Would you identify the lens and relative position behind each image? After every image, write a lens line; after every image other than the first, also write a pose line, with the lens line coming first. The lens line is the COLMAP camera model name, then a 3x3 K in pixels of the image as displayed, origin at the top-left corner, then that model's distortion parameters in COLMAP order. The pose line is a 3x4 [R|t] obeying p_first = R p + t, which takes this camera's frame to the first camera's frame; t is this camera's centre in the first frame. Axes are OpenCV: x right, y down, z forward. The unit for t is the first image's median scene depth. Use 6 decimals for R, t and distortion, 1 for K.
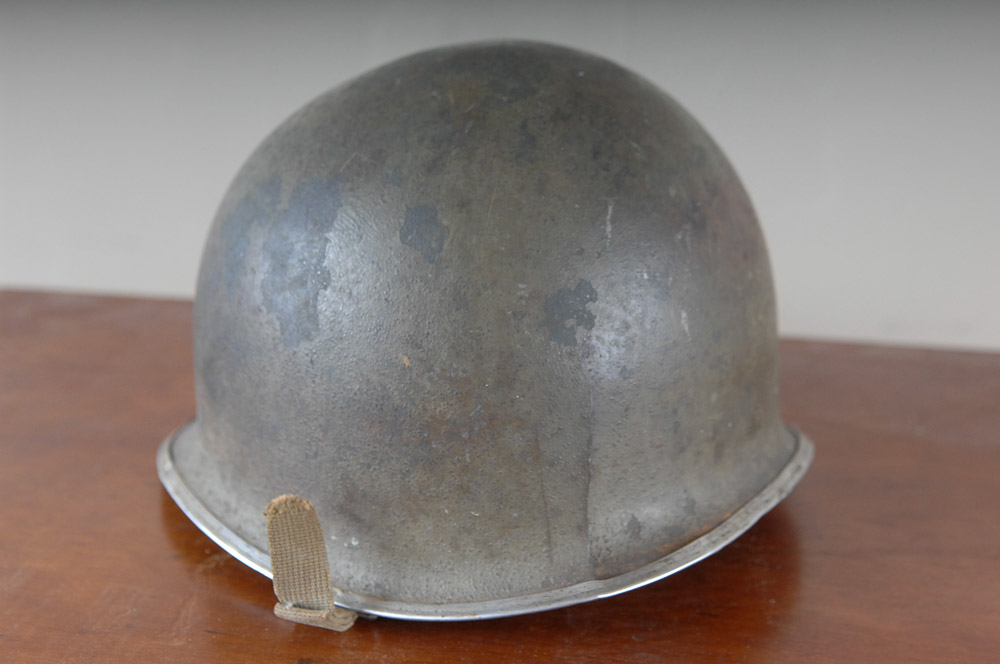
lens RADIAL K [[1499.2, 0, 499.7], [0, 1499.2, 329.3], [0, 0, 1]] dist [0.049528, 0.000000]
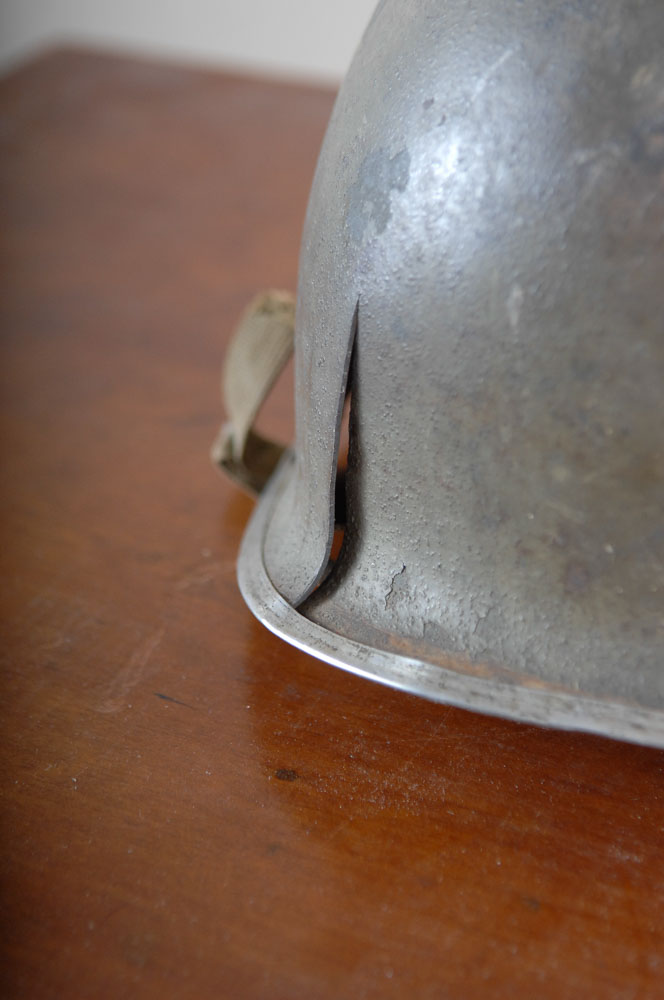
lens RADIAL K [[2306.9, 0, 332.1], [0, 2306.9, 500.4], [0, 0, 1]] dist [0.064868, 0.000000]
pose [[0.200878, 0.484929, -0.851171, 0.839453], [-0.258734, 0.864292, 0.431343, -0.281764], [0.944830, 0.133580, 0.299085, 0.695894]]
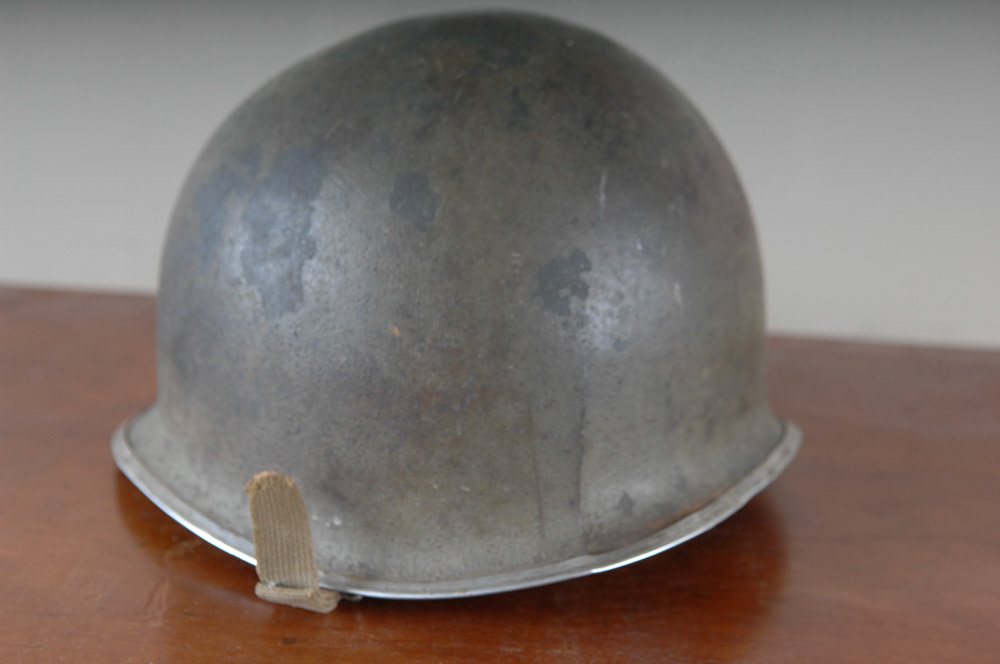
lens RADIAL K [[1721.8, 0, 500.1], [0, 1721.8, 333.0], [0, 0, 1]] dist [0.064032, 0.000000]
pose [[0.998507, 0.003977, 0.054480, -0.054078], [-0.002973, 0.999824, -0.018507, 0.041381], [-0.054544, 0.018318, 0.998343, -0.121288]]
